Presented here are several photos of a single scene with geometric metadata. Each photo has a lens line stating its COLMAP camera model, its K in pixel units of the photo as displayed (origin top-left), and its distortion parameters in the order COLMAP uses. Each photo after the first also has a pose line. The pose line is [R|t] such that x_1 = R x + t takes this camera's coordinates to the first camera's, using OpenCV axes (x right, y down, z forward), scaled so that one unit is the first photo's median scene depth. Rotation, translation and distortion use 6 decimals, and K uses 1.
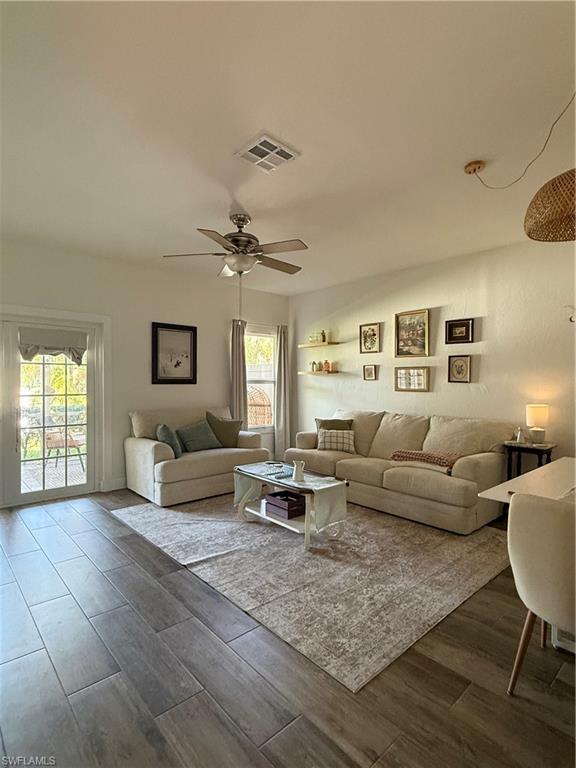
lens RADIAL K [[394.5, 0, 287.8], [0, 394.5, 384.8], [0, 0, 1]] dist [-0.002277, -0.000330]
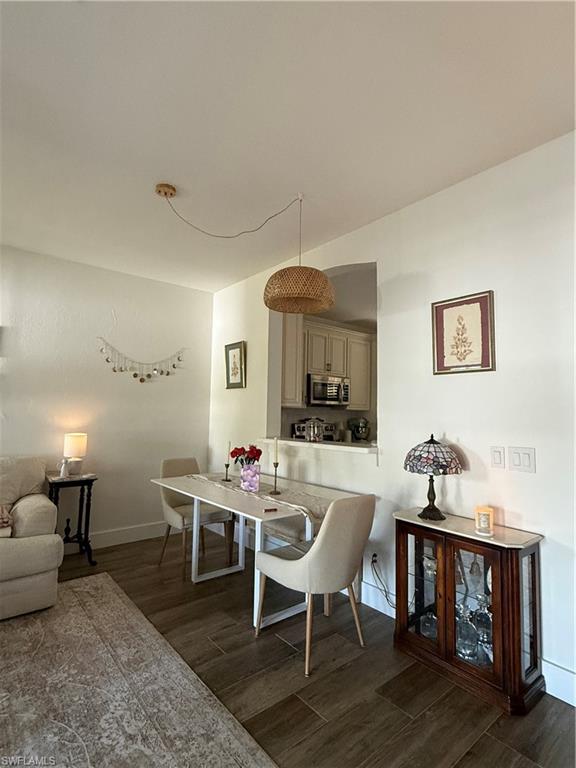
lens RADIAL K [[394.5, 0, 288.0], [0, 394.5, 381.9], [0, 0, 1]] dist [-0.002277, -0.000330]
pose [[0.044083, 0.073015, 0.996356, -0.407191], [-0.005394, 0.997328, -0.072848, -0.009672], [-0.999013, -0.002163, 0.044360, 0.592700]]
